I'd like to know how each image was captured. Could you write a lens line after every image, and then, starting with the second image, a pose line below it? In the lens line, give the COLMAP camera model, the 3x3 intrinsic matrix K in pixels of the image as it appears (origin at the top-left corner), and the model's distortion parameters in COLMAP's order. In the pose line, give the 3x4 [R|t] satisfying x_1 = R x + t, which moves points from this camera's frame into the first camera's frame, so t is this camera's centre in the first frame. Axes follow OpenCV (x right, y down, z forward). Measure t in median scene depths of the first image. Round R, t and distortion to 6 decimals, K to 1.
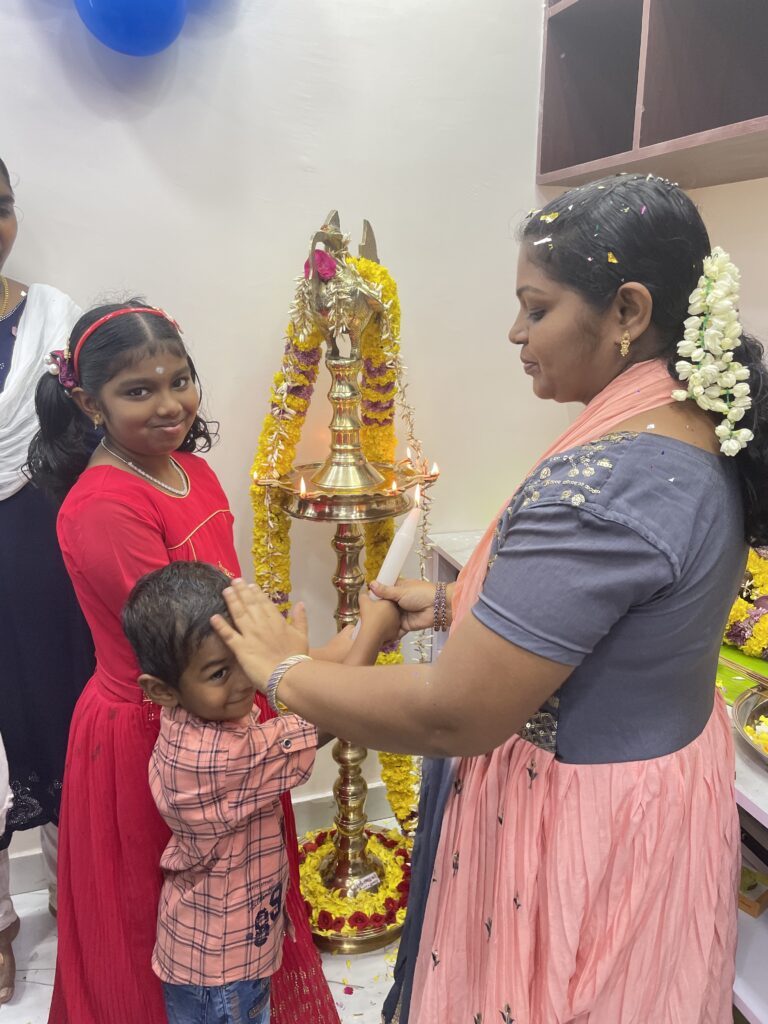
lens RADIAL K [[776.7, 0, 380.5], [0, 776.7, 504.0], [0, 0, 1]] dist [0.091057, -0.129169]
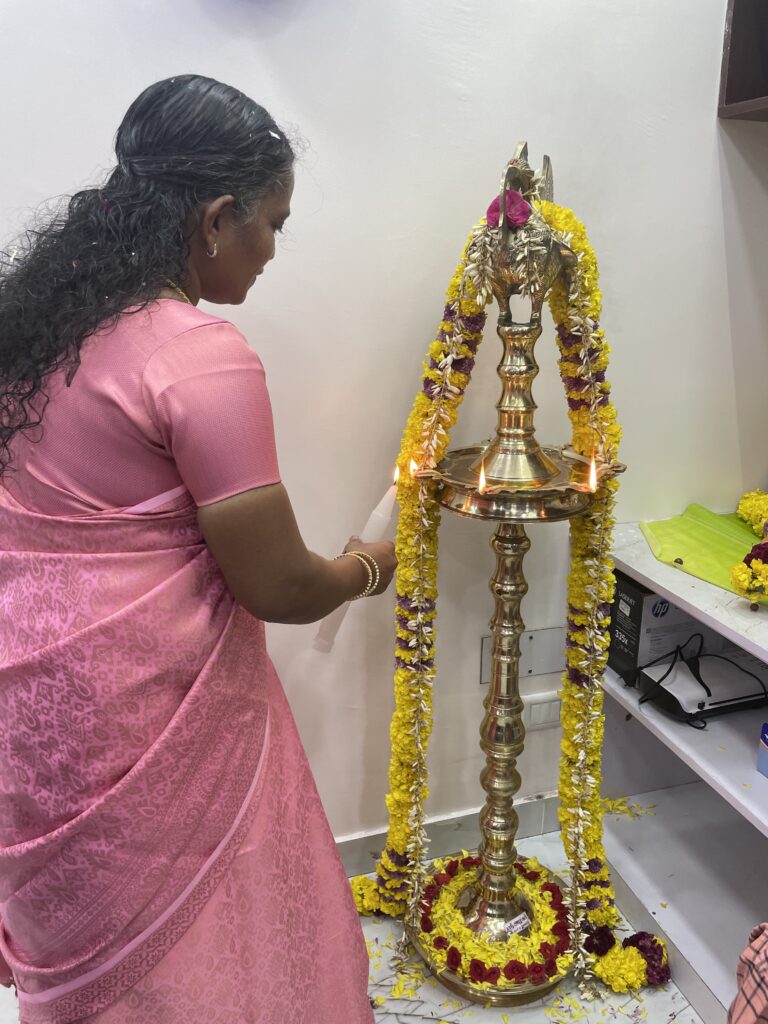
lens RADIAL K [[776.7, 0, 380.5], [0, 776.7, 504.0], [0, 0, 1]] dist [0.091057, -0.129169]
pose [[0.999875, -0.001104, -0.015743, -0.177175], [0.001694, 0.999295, 0.037502, -0.026196], [0.015690, -0.037524, 0.999173, 0.151362]]
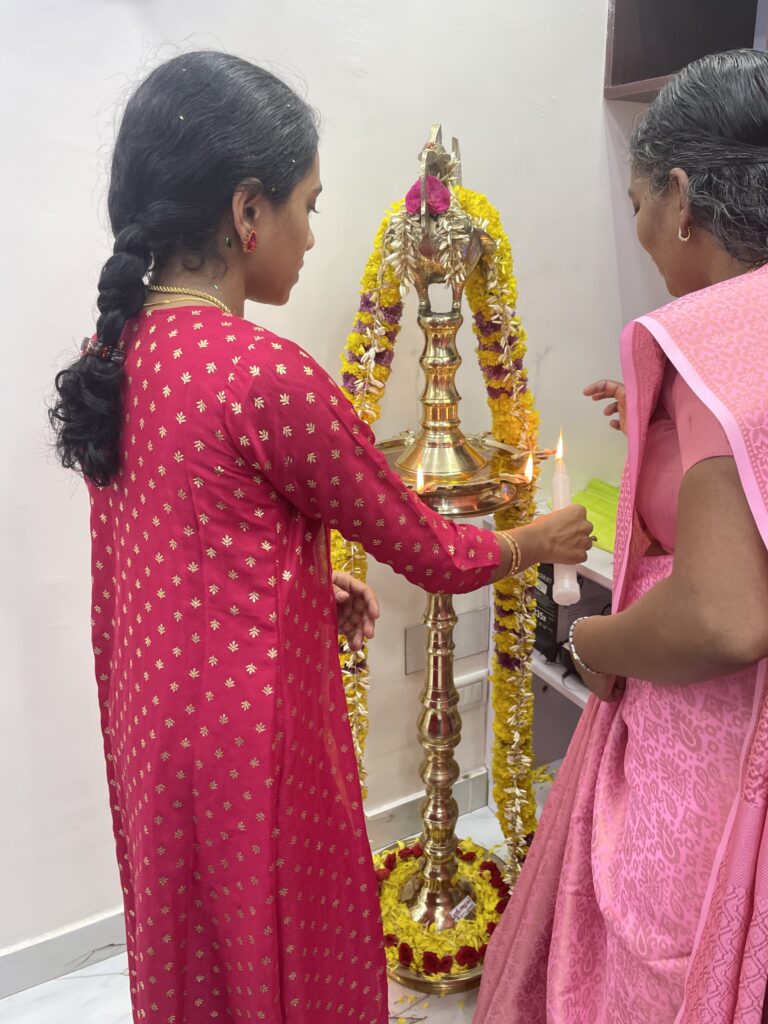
lens RADIAL K [[776.0, 0, 388.4], [0, 776.0, 505.4], [0, 0, 1]] dist [0.092217, -0.135581]
pose [[0.983581, -0.075057, 0.164119, -0.240353], [0.062899, 0.994962, 0.078065, -0.054471], [-0.169151, -0.066460, 0.983347, 0.192768]]
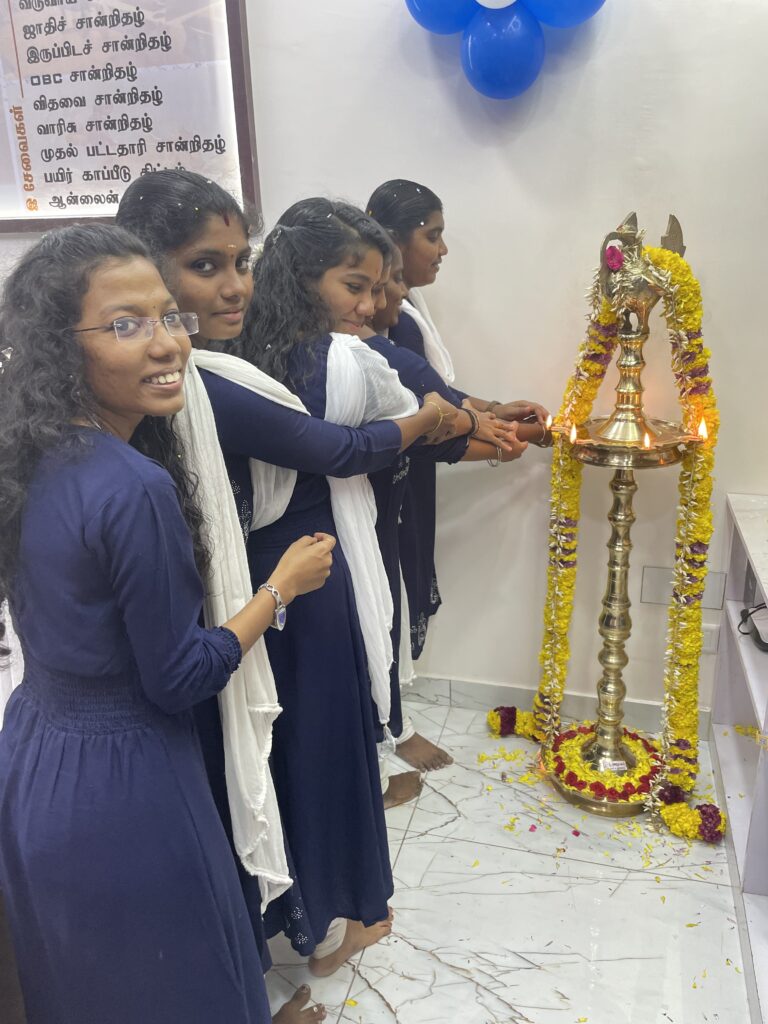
lens RADIAL K [[782.6, 0, 401.4], [0, 782.6, 502.9], [0, 0, 1]] dist [0.094622, -0.132866]
pose [[0.842700, 0.149584, -0.517186, 0.315079], [-0.114226, 0.988433, 0.099762, -0.006879], [0.526127, -0.024993, 0.850039, -0.233218]]
